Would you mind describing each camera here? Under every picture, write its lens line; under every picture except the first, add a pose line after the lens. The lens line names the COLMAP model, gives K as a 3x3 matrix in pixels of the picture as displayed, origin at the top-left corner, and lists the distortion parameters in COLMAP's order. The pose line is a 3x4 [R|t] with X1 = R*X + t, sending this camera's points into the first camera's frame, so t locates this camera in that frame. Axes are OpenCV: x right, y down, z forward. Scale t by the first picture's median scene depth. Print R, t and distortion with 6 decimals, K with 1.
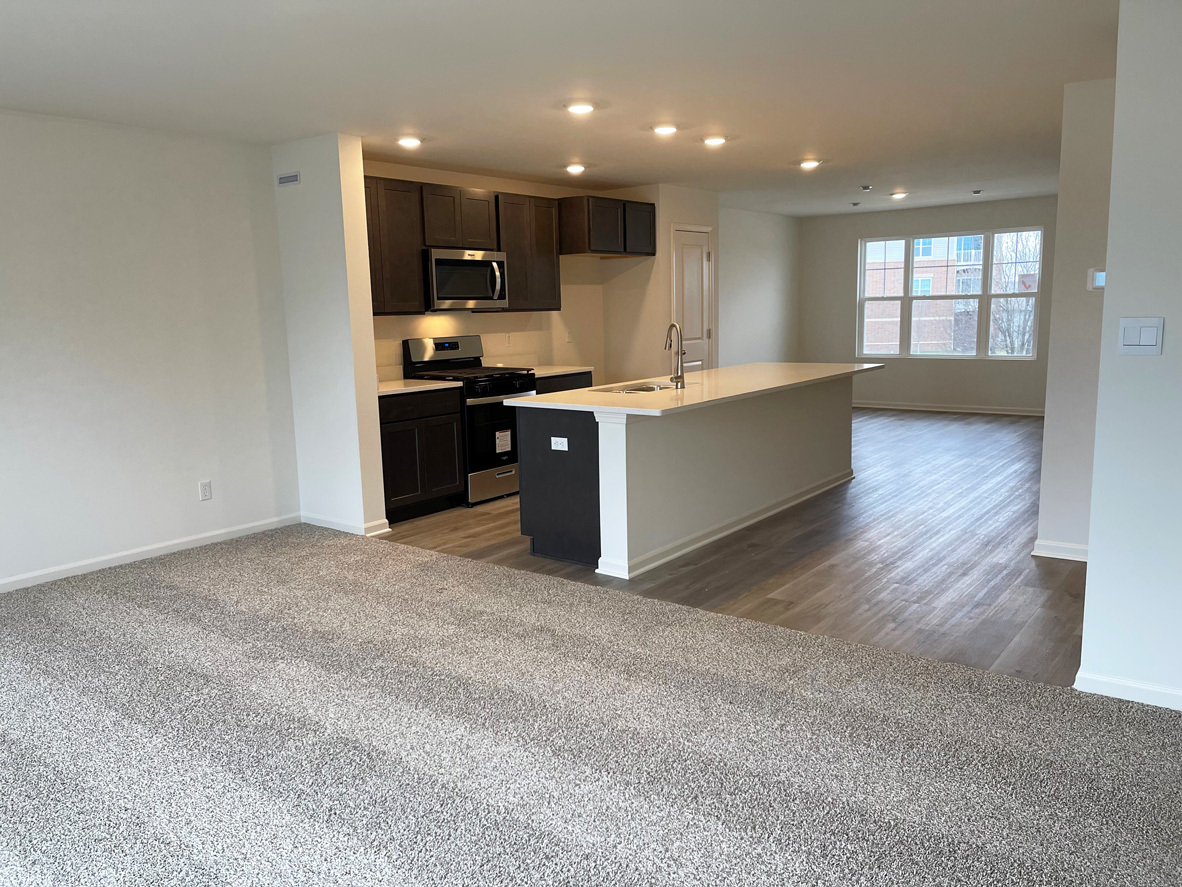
lens RADIAL K [[871.4, 0, 591.0], [0, 871.4, 443.5], [0, 0, 1]] dist [-0.042945, -0.001019]
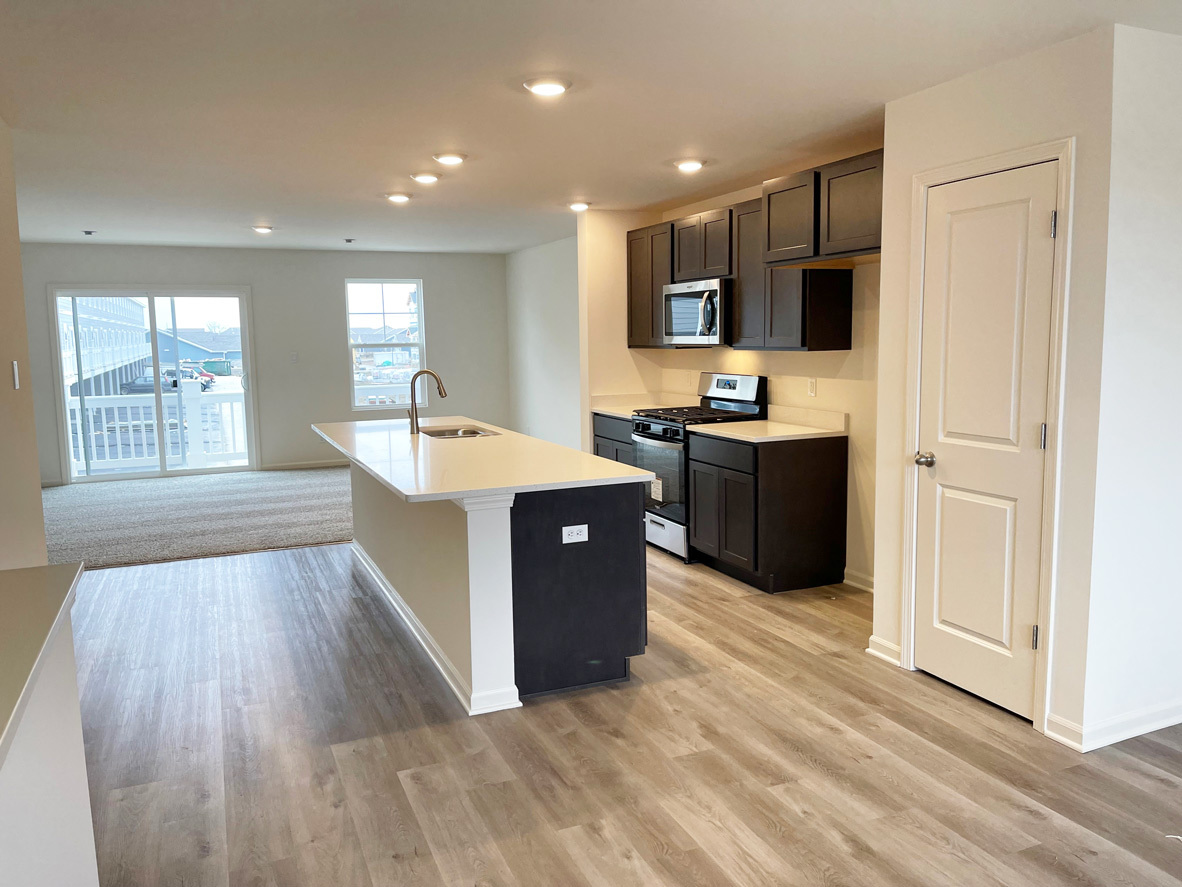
lens RADIAL K [[881.9, 0, 576.7], [0, 881.9, 444.1], [0, 0, 1]] dist [0.066069, -0.091090]
pose [[-0.478697, 0.149128, -0.865222, 0.729602], [-0.100064, 0.969781, 0.222512, -0.244470], [0.872259, 0.193093, -0.449309, 1.311177]]
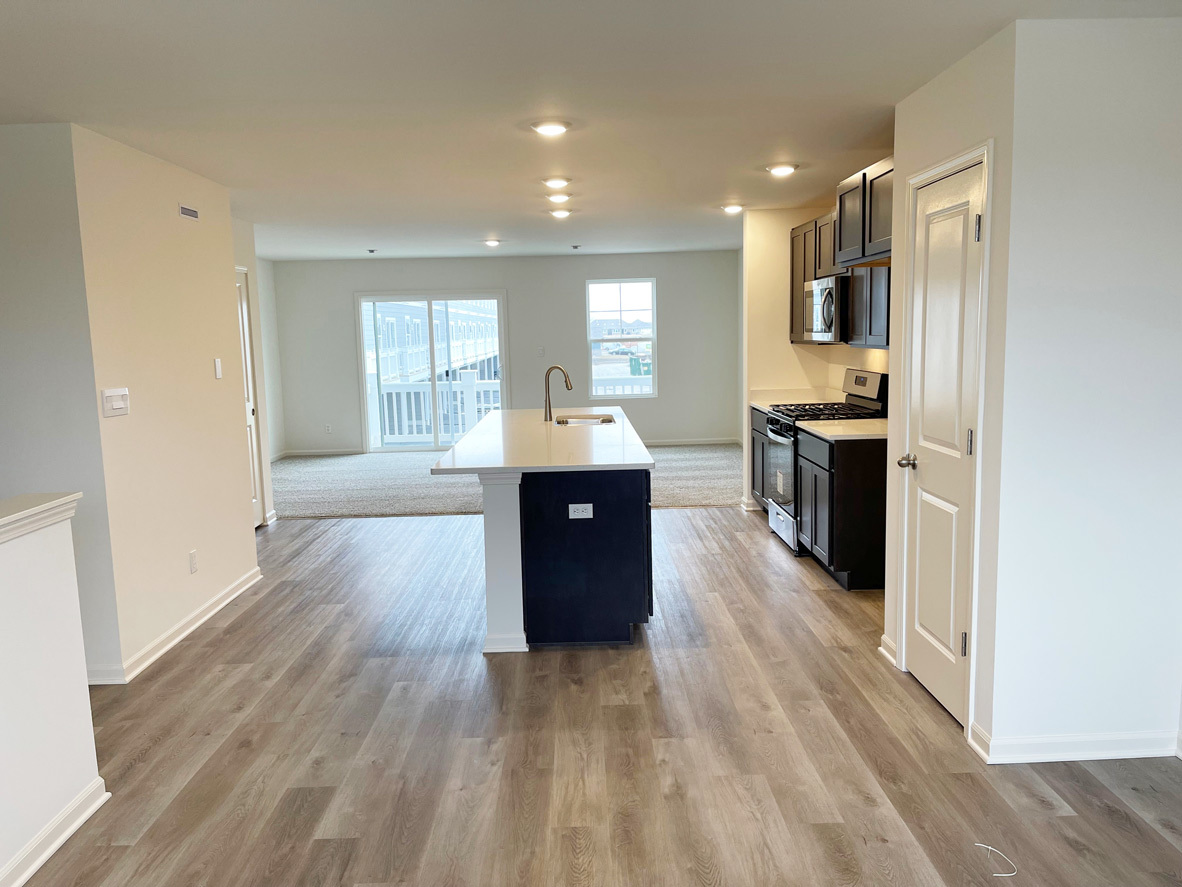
lens RADIAL K [[881.9, 0, 576.7], [0, 881.9, 444.1], [0, 0, 1]] dist [0.066069, -0.091090]
pose [[-0.776363, 0.132612, -0.616177, 0.650080], [-0.044292, 0.963720, 0.263215, -0.282012], [0.628728, 0.231642, -0.742323, 1.535458]]
